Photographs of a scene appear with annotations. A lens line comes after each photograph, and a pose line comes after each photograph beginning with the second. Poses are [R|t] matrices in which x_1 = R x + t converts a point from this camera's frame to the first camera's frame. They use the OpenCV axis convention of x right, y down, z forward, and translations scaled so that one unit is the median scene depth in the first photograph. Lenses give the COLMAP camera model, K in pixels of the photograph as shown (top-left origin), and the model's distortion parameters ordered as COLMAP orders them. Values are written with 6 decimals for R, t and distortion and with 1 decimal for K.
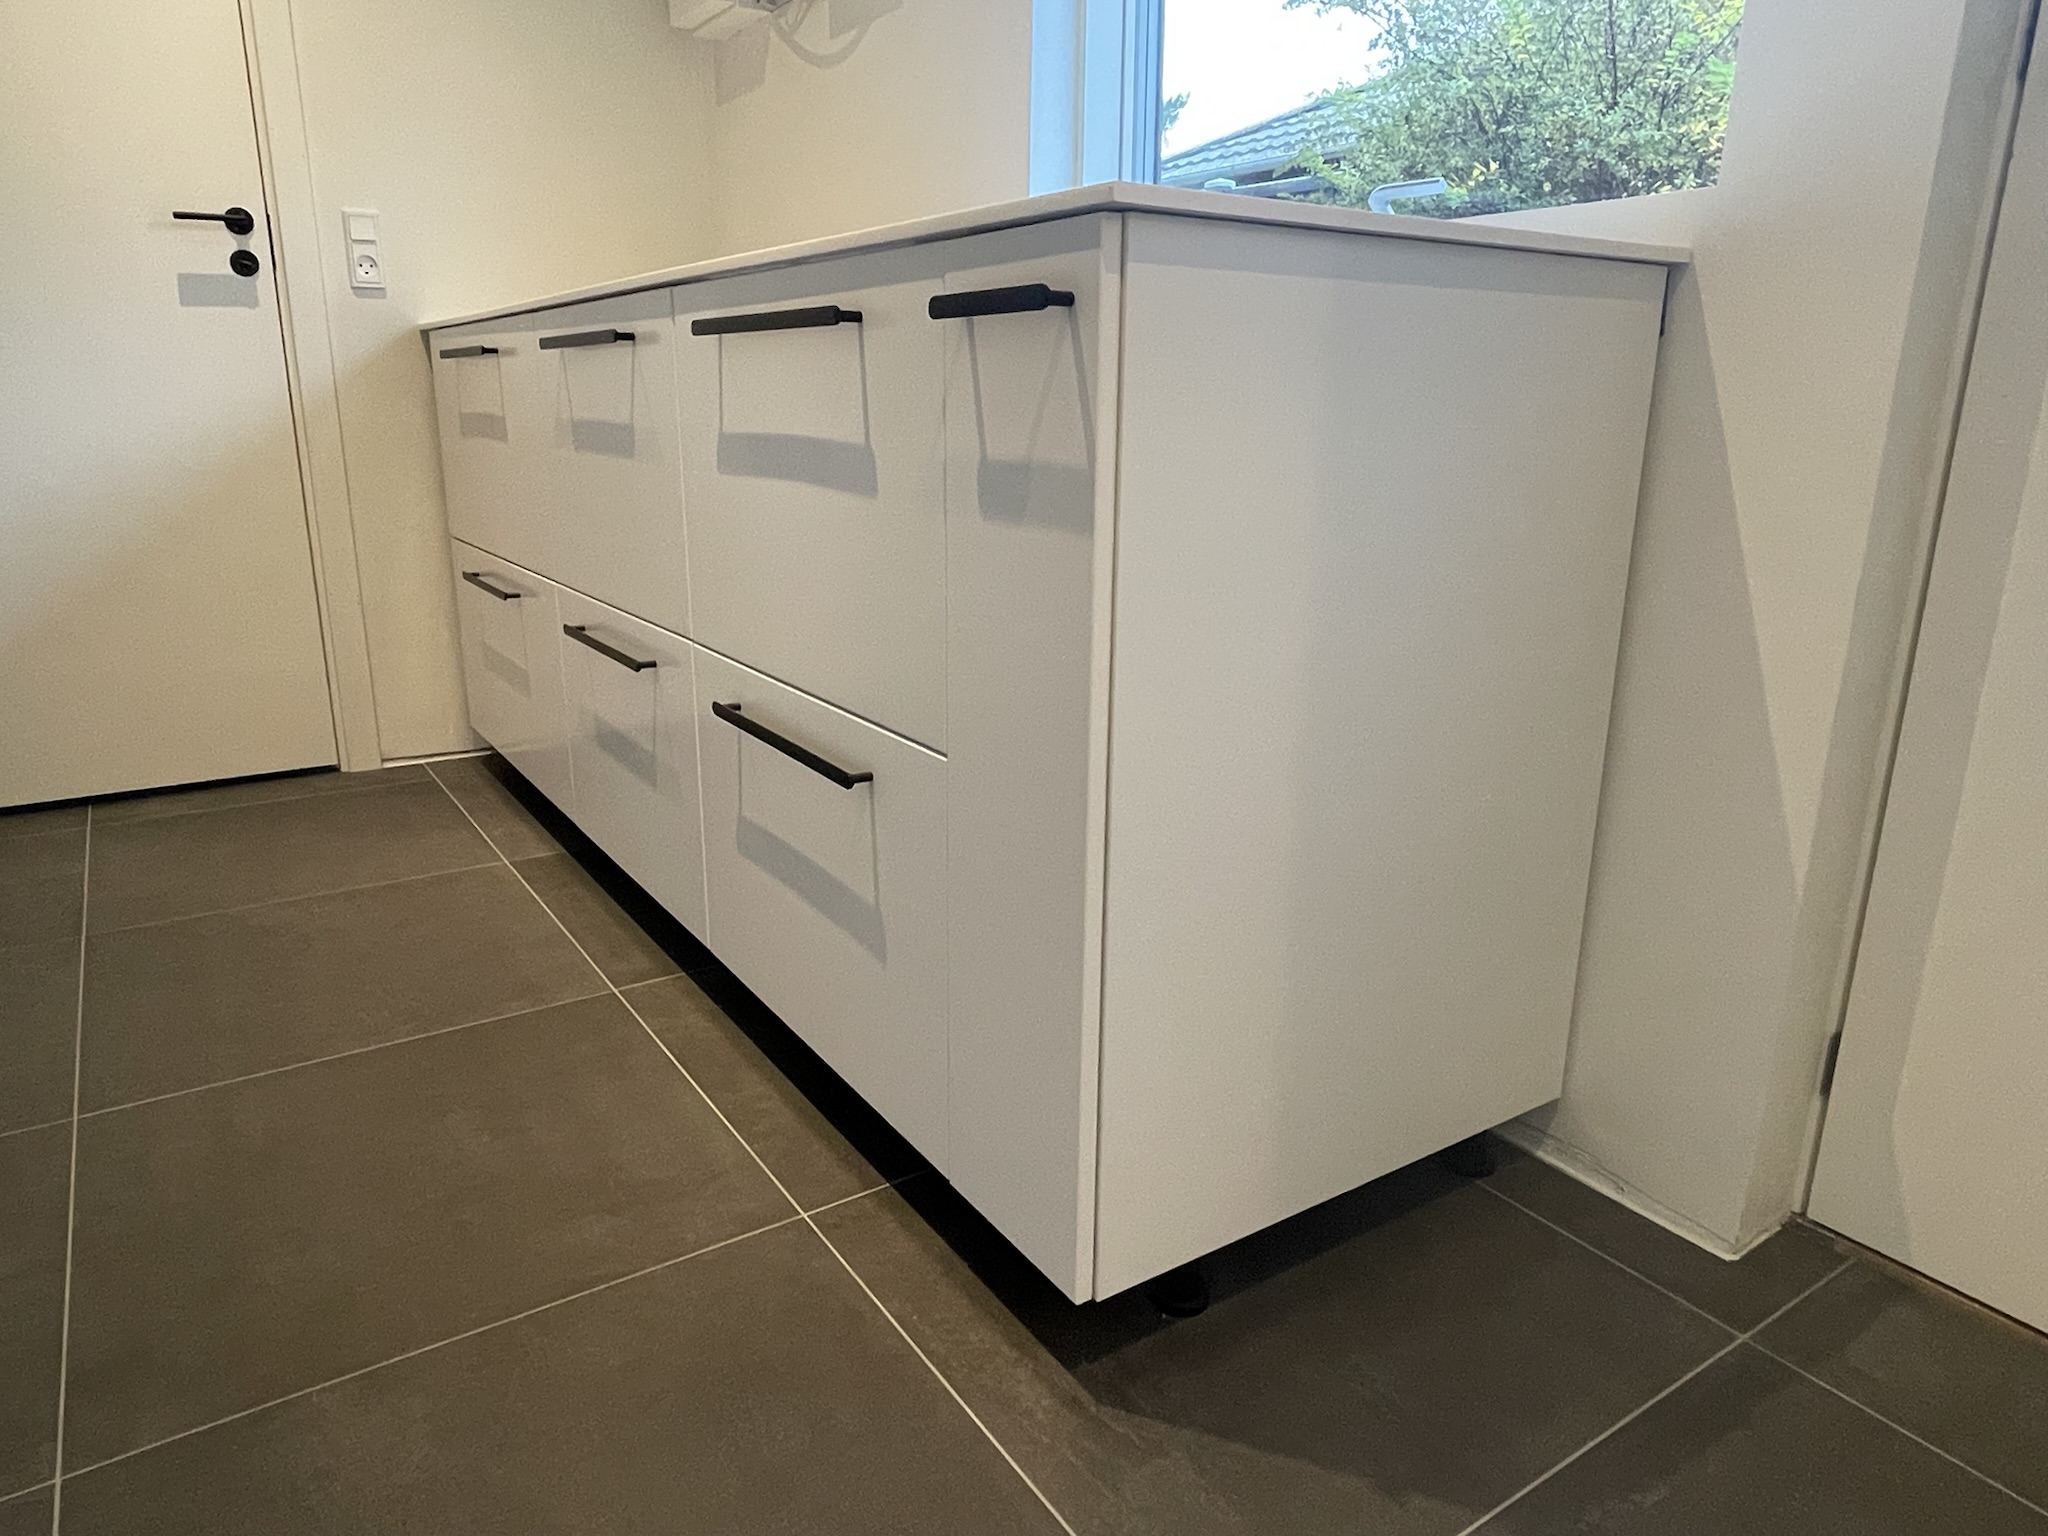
lens RADIAL K [[1318.4, 0, 1020.5], [0, 1318.4, 768.8], [0, 0, 1]] dist [-0.028302, 0.013154]
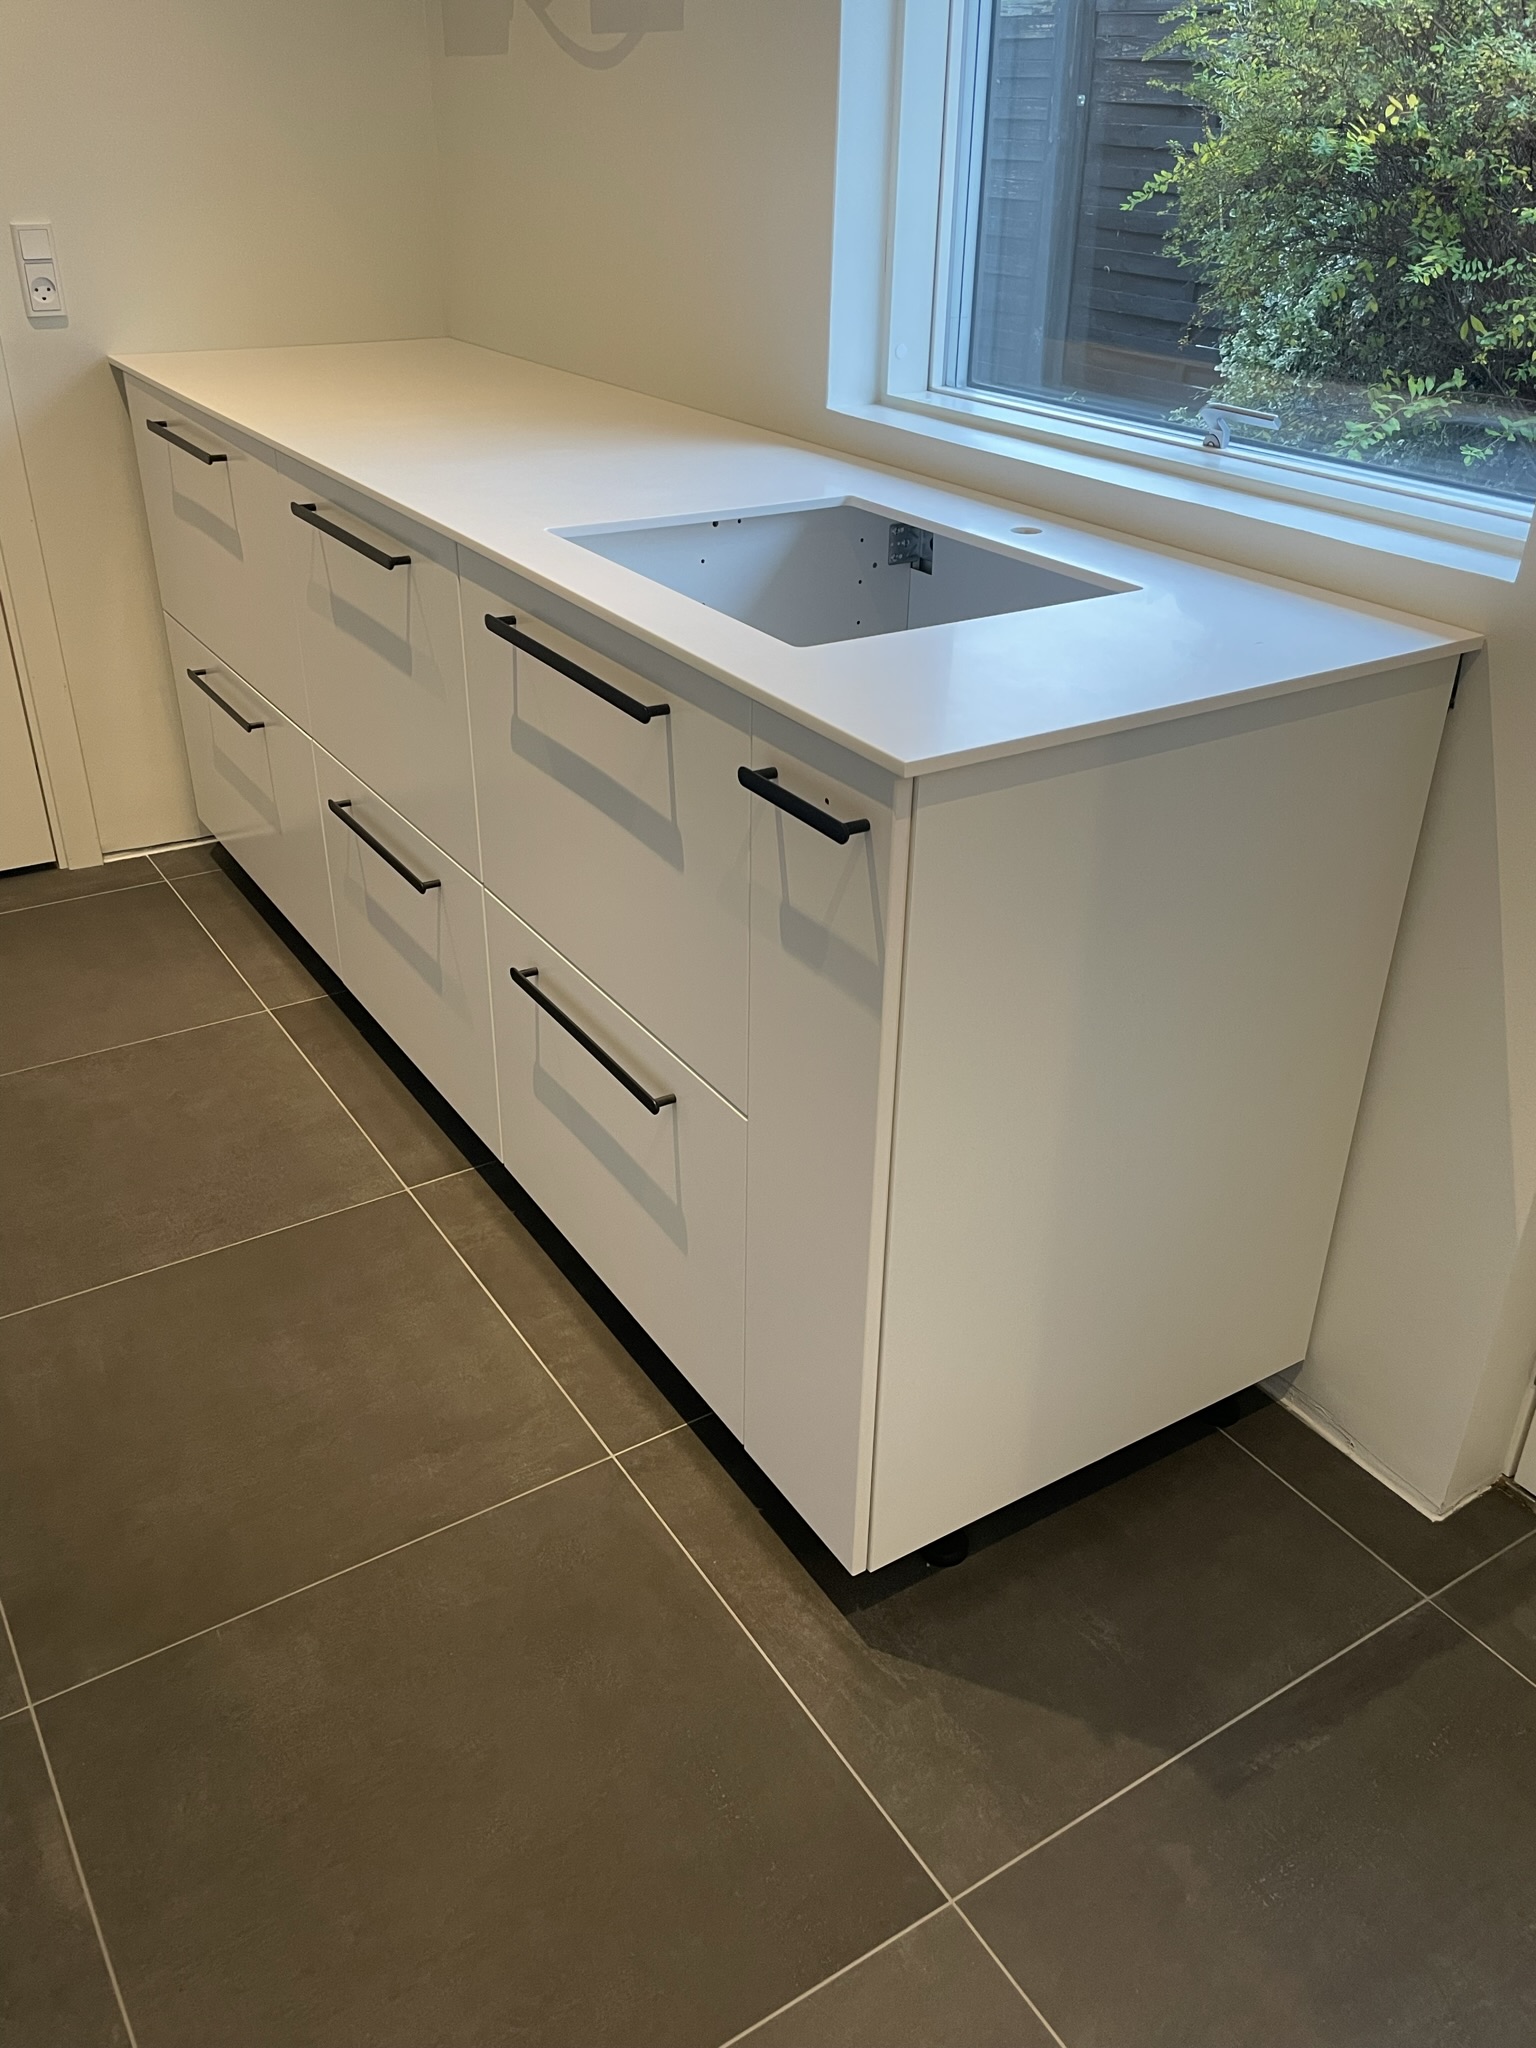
lens RADIAL K [[1638.6, 0, 774.6], [0, 1638.6, 1031.3], [0, 0, 1]] dist [0.039365, -0.052375]
pose [[0.999810, 0.015287, -0.012060, -0.015163], [-0.012110, 0.973195, 0.229665, -0.347956], [0.015247, -0.229475, 0.973195, -0.291050]]
